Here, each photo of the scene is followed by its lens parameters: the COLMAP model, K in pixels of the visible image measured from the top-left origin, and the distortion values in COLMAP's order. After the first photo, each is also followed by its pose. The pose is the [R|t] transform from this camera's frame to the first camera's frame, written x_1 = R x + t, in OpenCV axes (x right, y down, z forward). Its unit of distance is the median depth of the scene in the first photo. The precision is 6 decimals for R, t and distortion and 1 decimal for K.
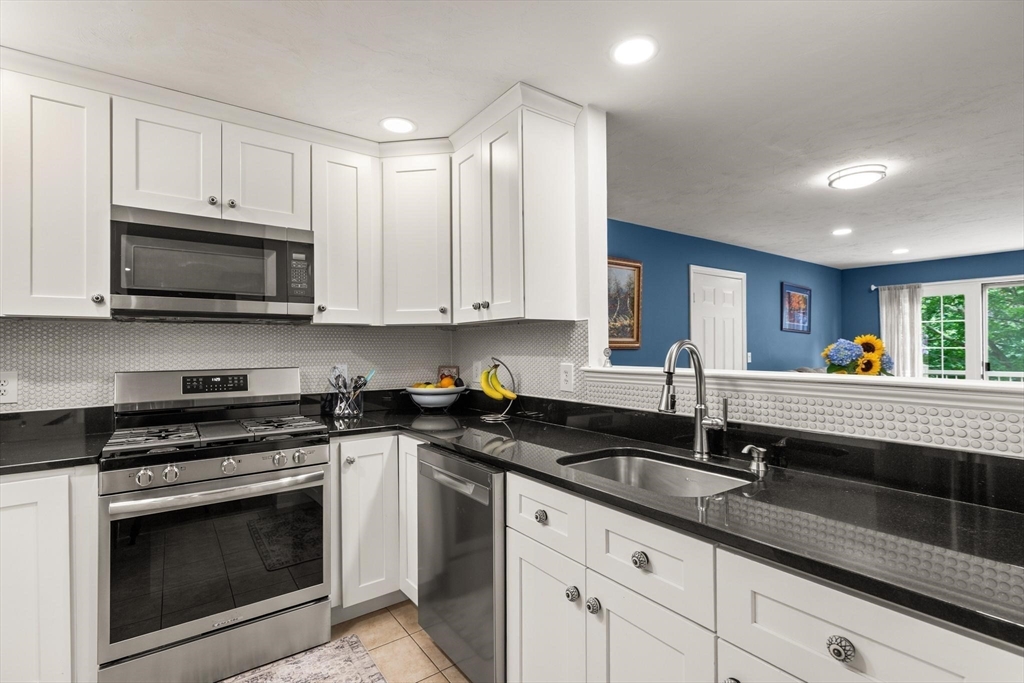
lens RADIAL K [[466.1, 0, 515.2], [0, 466.1, 347.4], [0, 0, 1]] dist [0.001221, -0.000253]
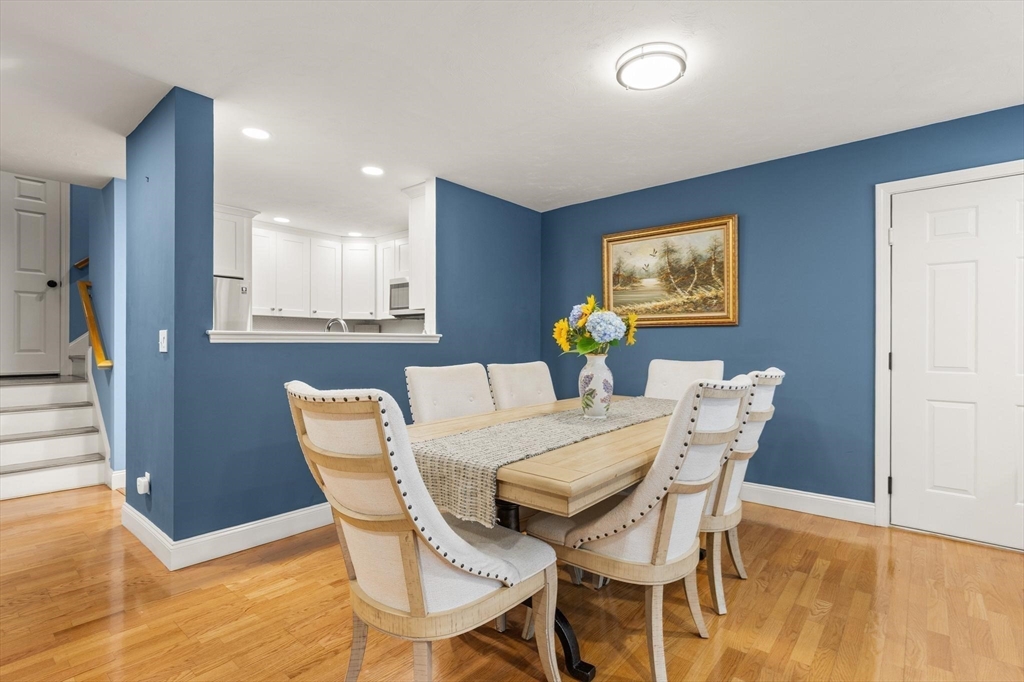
lens RADIAL K [[488.2, 0, 526.2], [0, 488.2, 341.2], [0, 0, 1]] dist [0.011072, 0.000095]
pose [[0.257062, 0.006243, -0.966375, 1.758134], [-0.000241, 0.999980, 0.006396, 0.046224], [0.966395, -0.001411, 0.257058, 0.784489]]
